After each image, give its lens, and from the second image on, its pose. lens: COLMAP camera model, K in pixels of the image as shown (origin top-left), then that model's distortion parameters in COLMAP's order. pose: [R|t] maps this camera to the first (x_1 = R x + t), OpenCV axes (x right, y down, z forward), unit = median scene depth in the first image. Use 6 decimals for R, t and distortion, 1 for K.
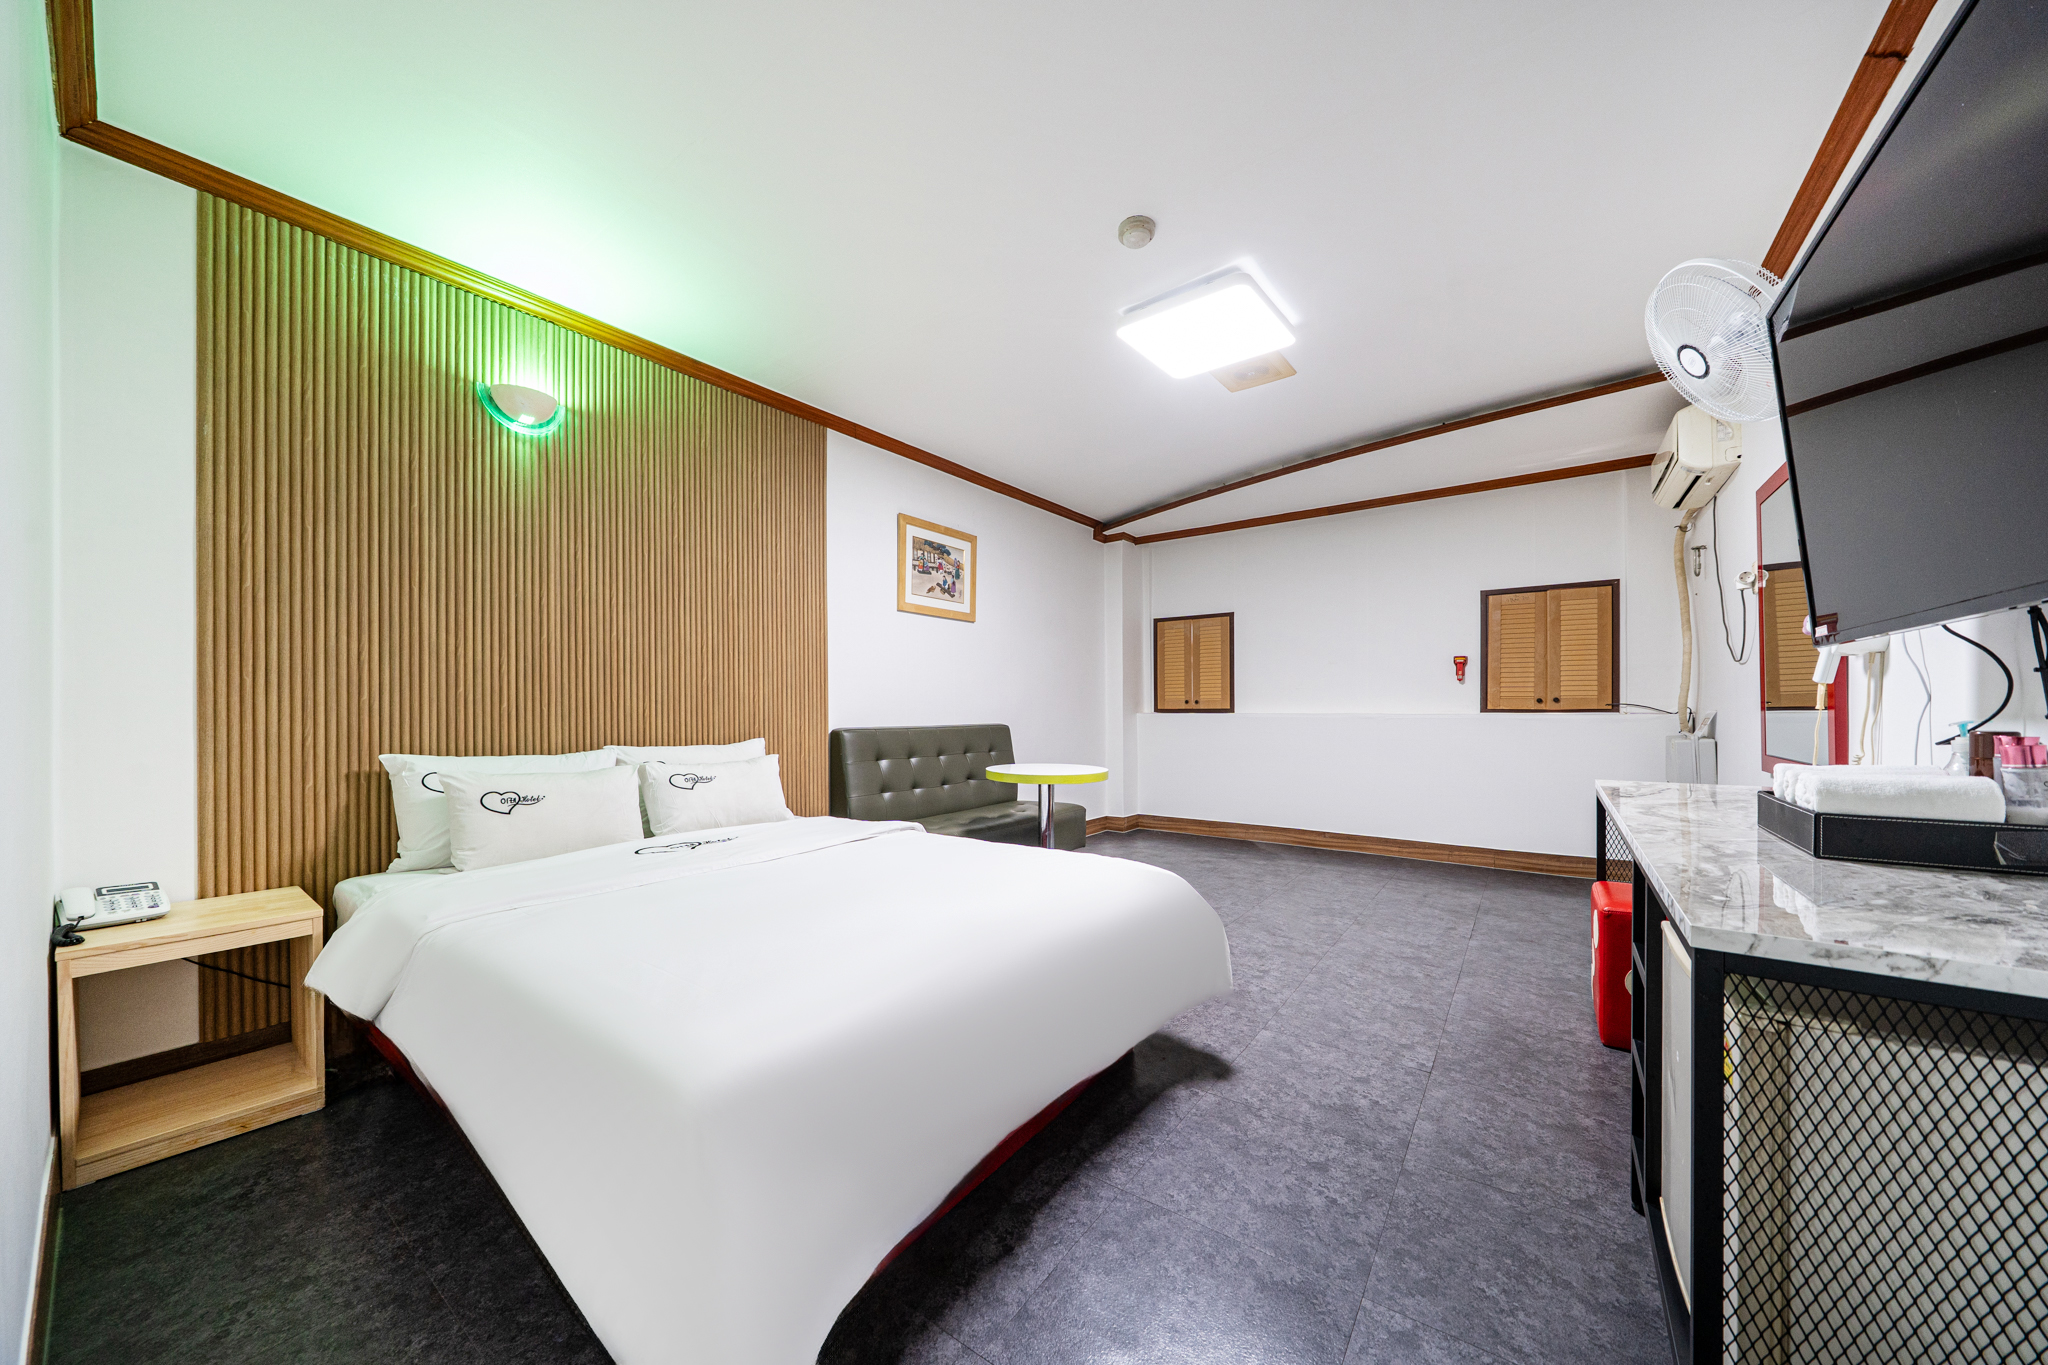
lens RADIAL K [[684.8, 0, 1028.6], [0, 684.8, 700.5], [0, 0, 1]] dist [-0.000195, -0.000023]
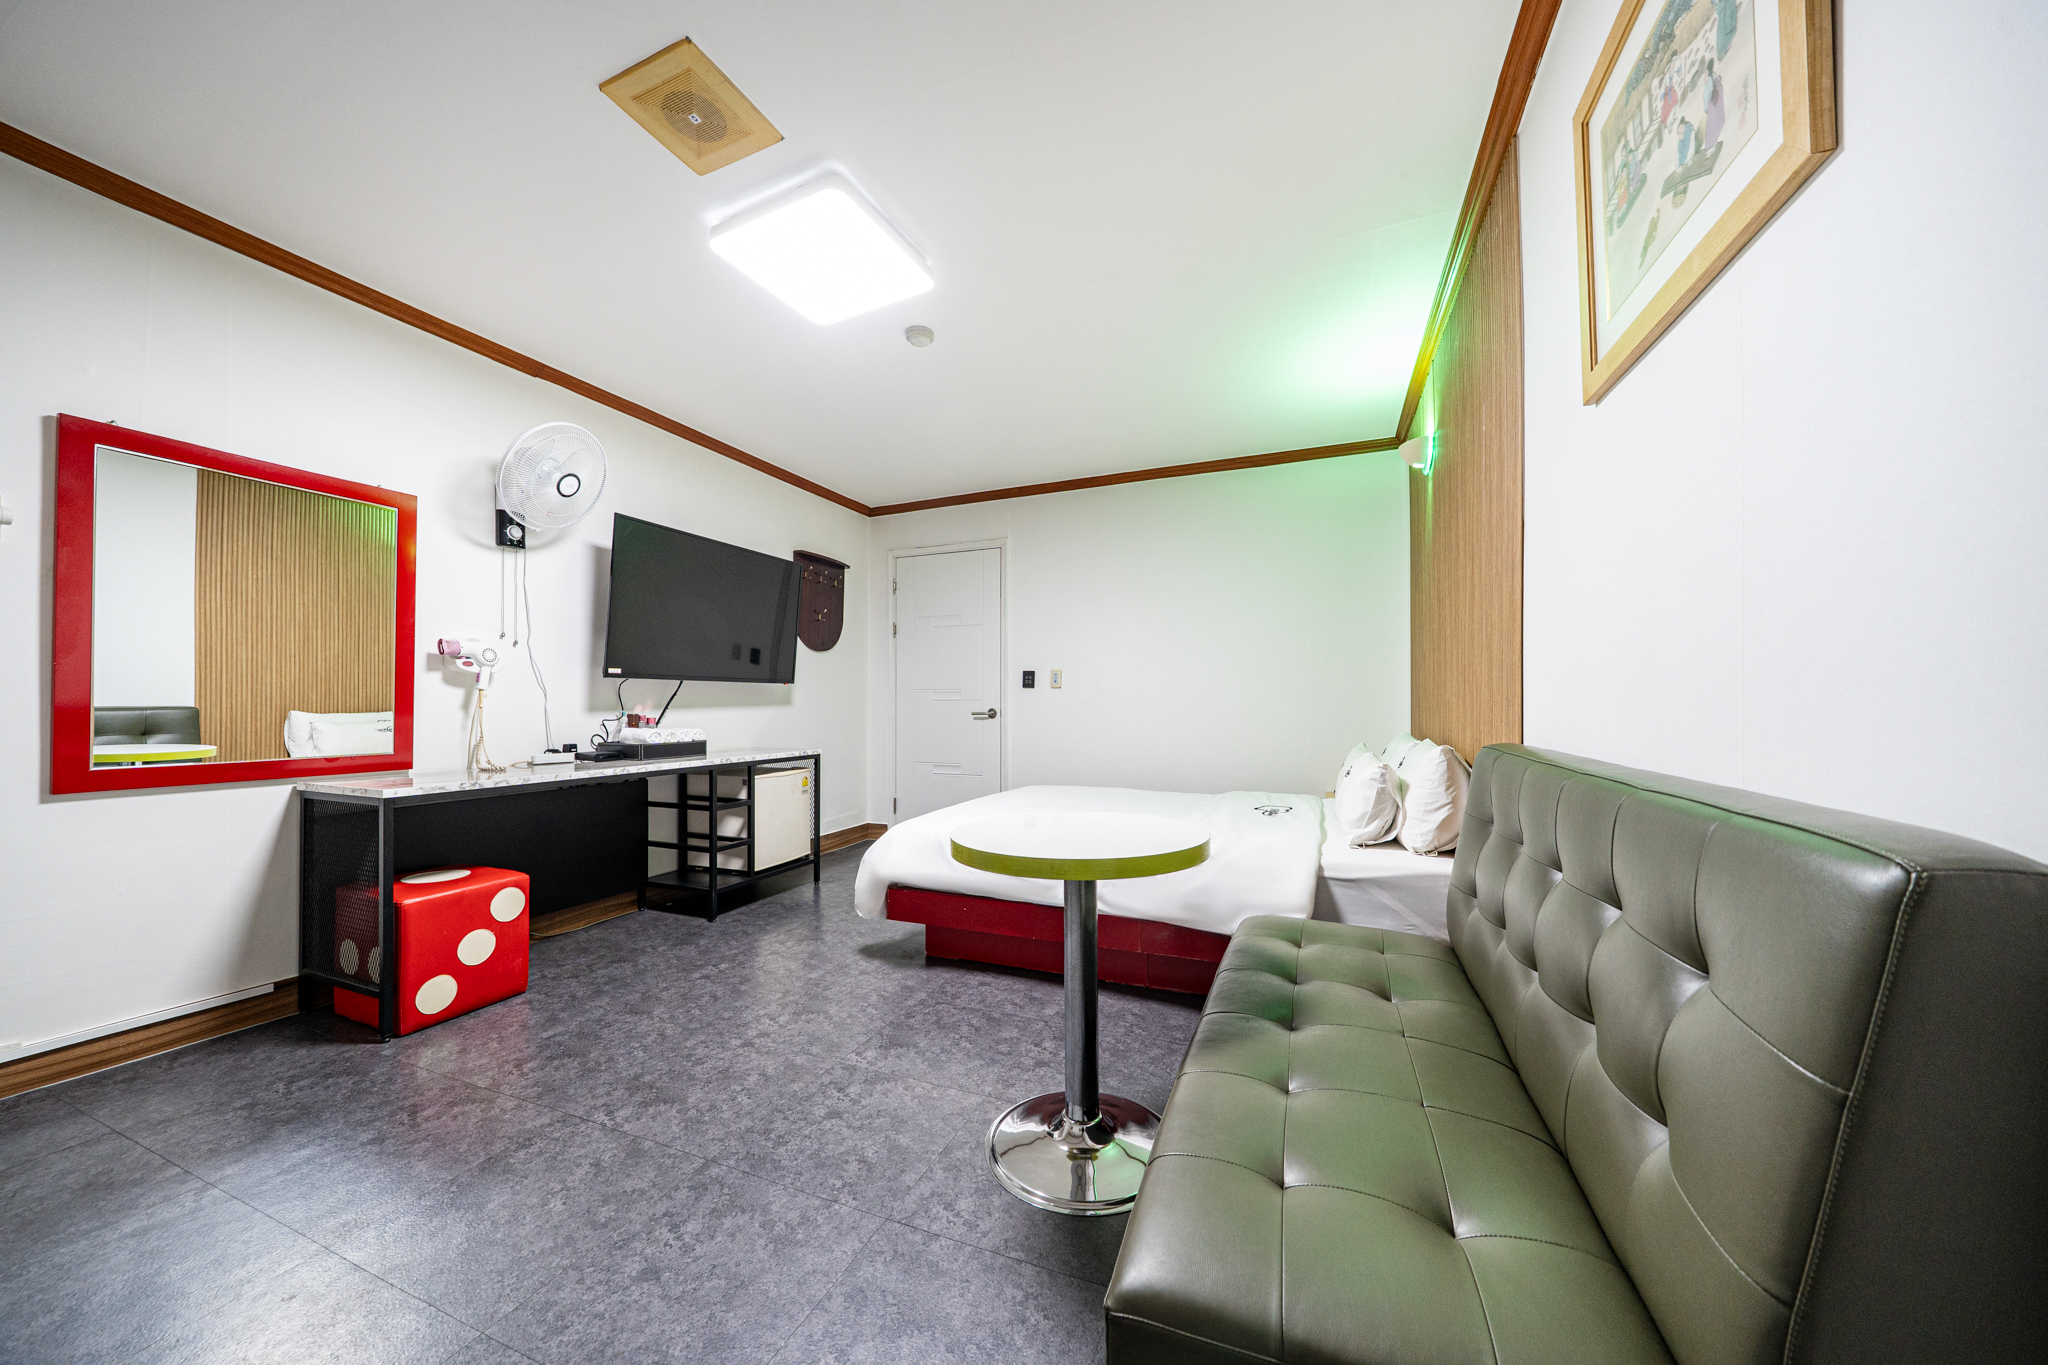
lens RADIAL K [[684.8, 0, 1028.6], [0, 684.8, 700.5], [0, 0, 1]] dist [-0.000195, -0.000023]
pose [[-0.970339, -0.000436, -0.241747, 0.249633], [0.000907, 0.999985, -0.005446, 0.003788], [0.241746, -0.005504, -0.970324, 2.102646]]
